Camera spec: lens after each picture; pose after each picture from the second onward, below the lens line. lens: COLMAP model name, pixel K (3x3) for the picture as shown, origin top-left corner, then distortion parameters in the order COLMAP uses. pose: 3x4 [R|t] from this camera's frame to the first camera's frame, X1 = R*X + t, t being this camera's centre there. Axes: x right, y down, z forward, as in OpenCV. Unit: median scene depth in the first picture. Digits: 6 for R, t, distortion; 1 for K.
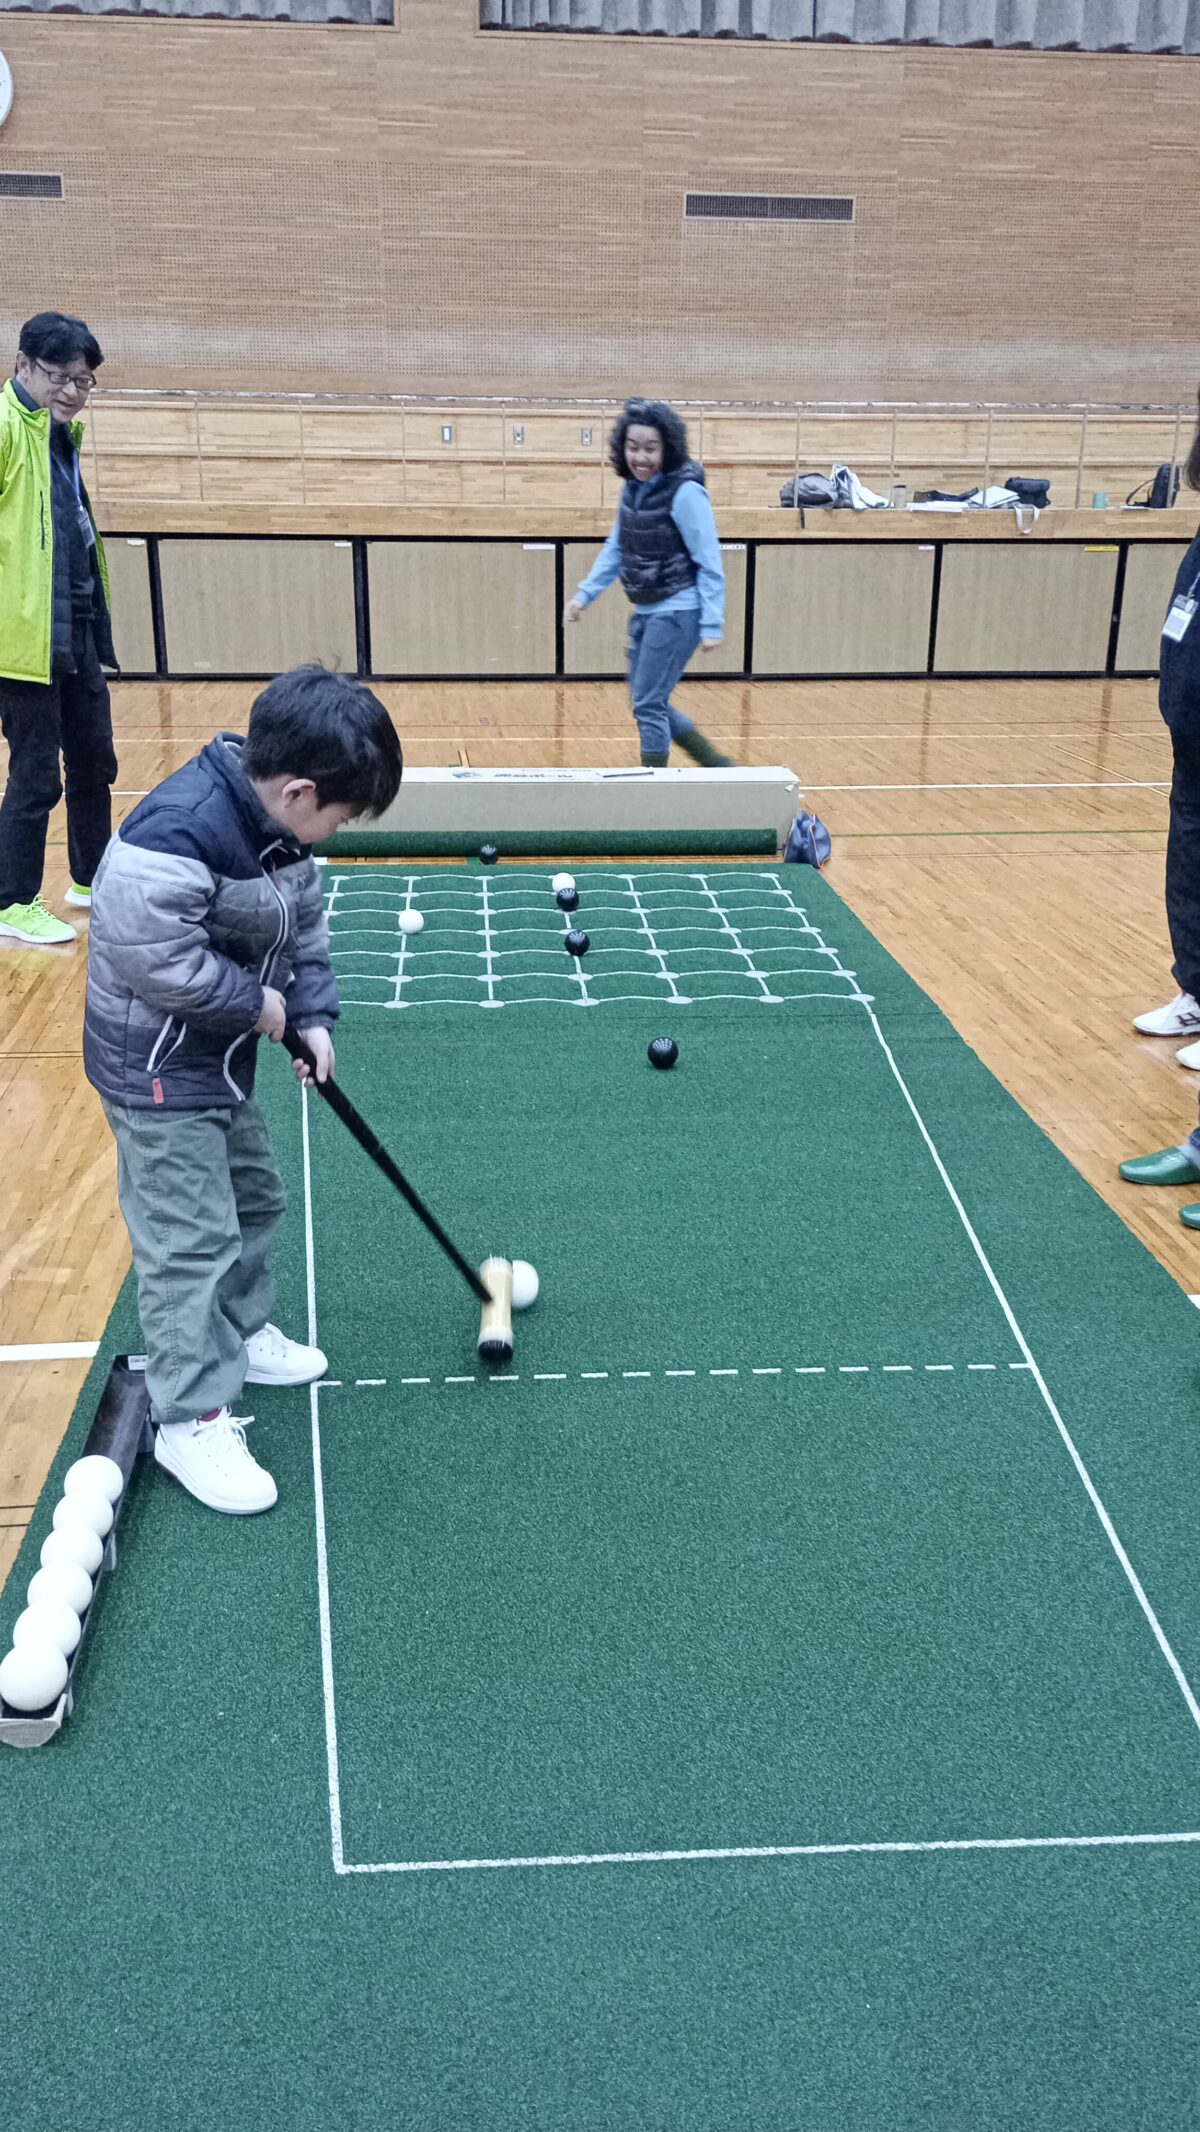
lens RADIAL K [[1835.3, 0, 600.0], [0, 1835.3, 1066.0], [0, 0, 1]] dist [0.019746, 0.011278]
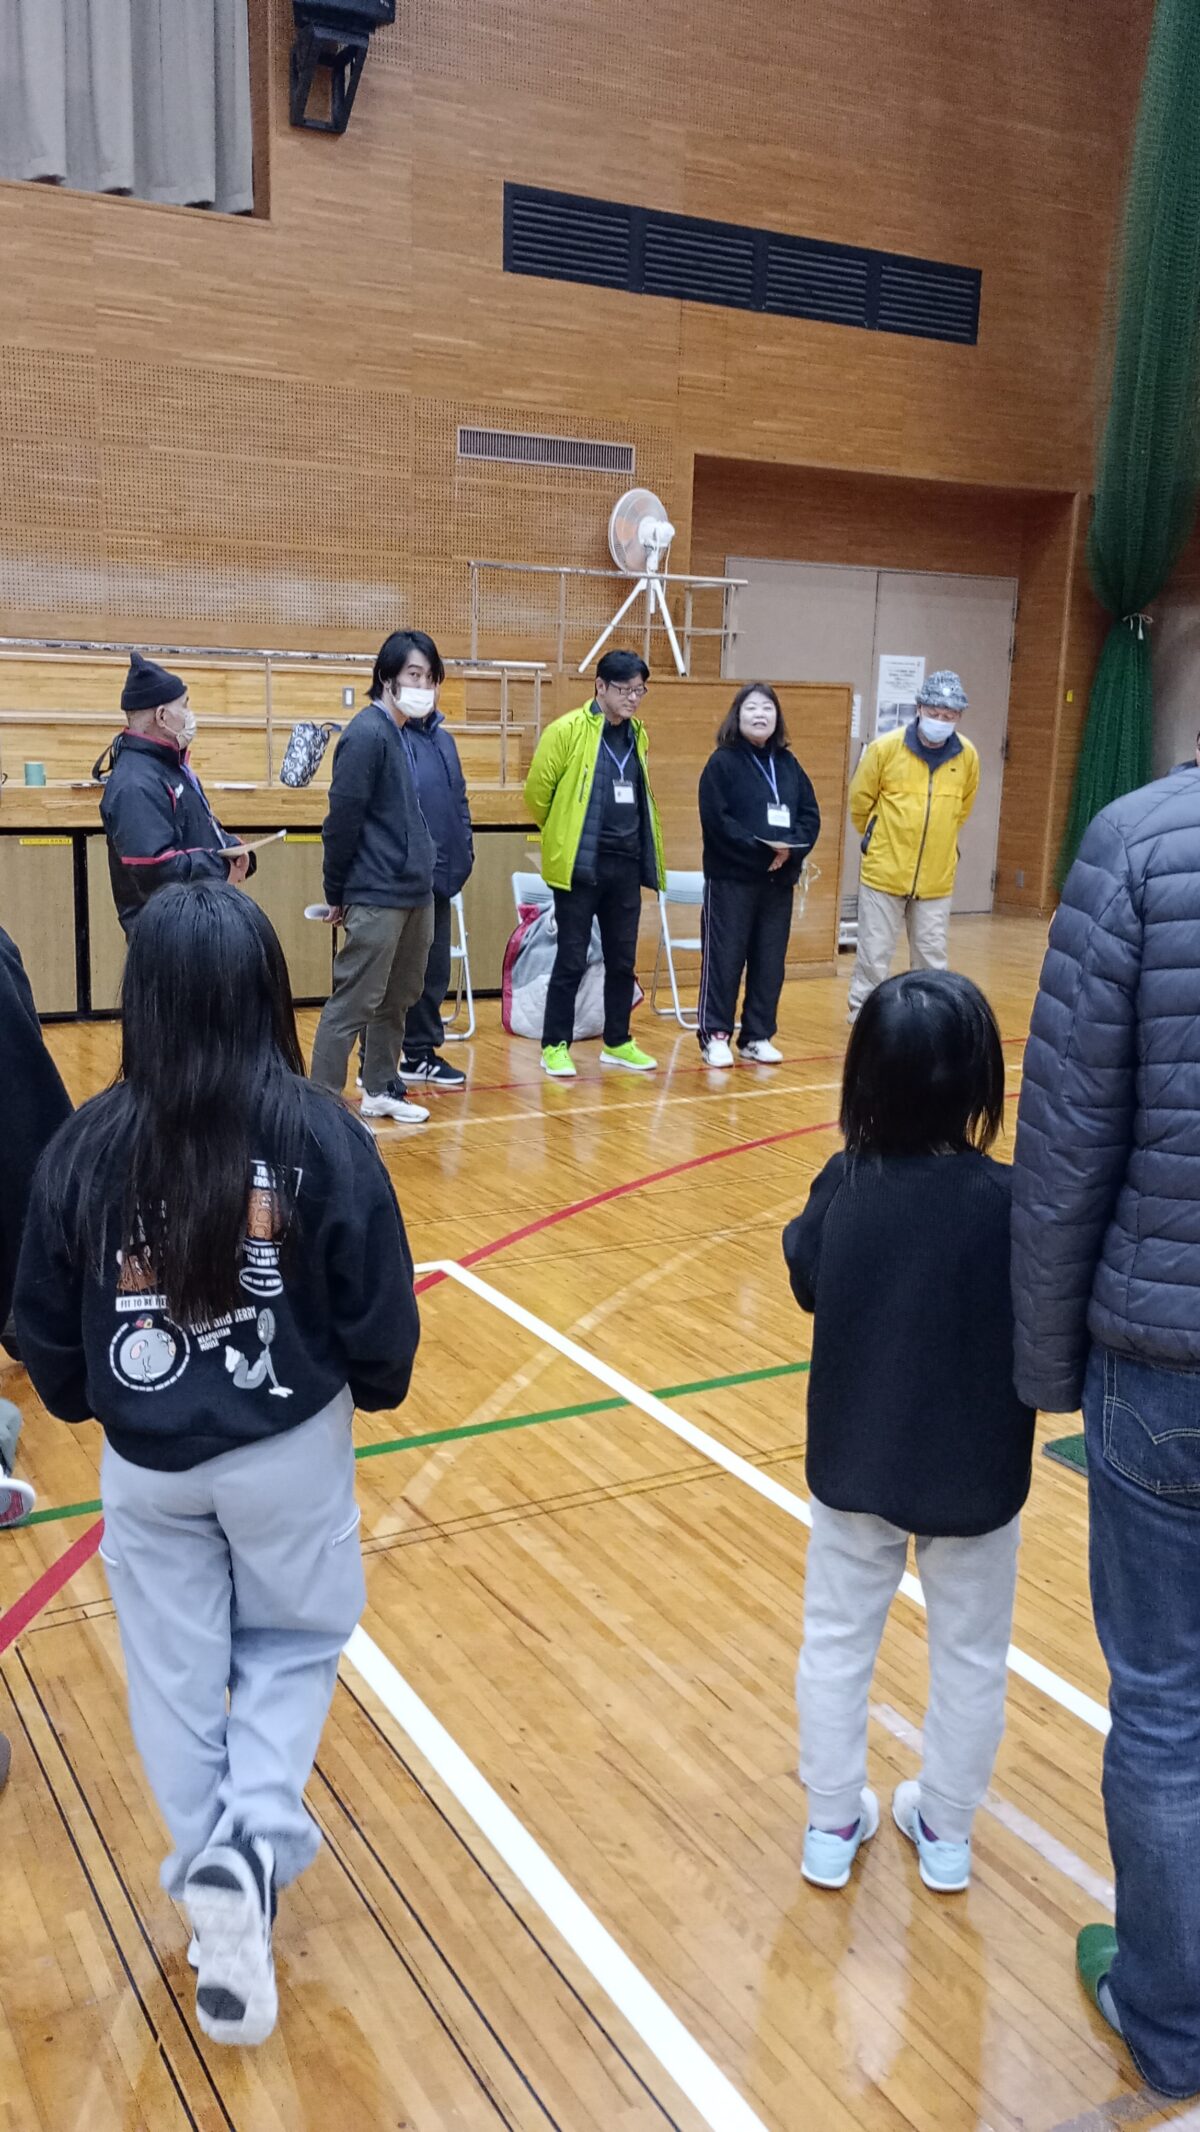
lens RADIAL K [[1750.6, 0, 600.0], [0, 1750.6, 1066.0], [0, 0, 1]] dist [0.042951, -0.001303]
pose [[0.920787, -0.064740, 0.384656, 0.190383], [0.107971, 0.989901, -0.091855, -0.107083], [-0.374825, 0.126111, 0.918478, 0.306128]]
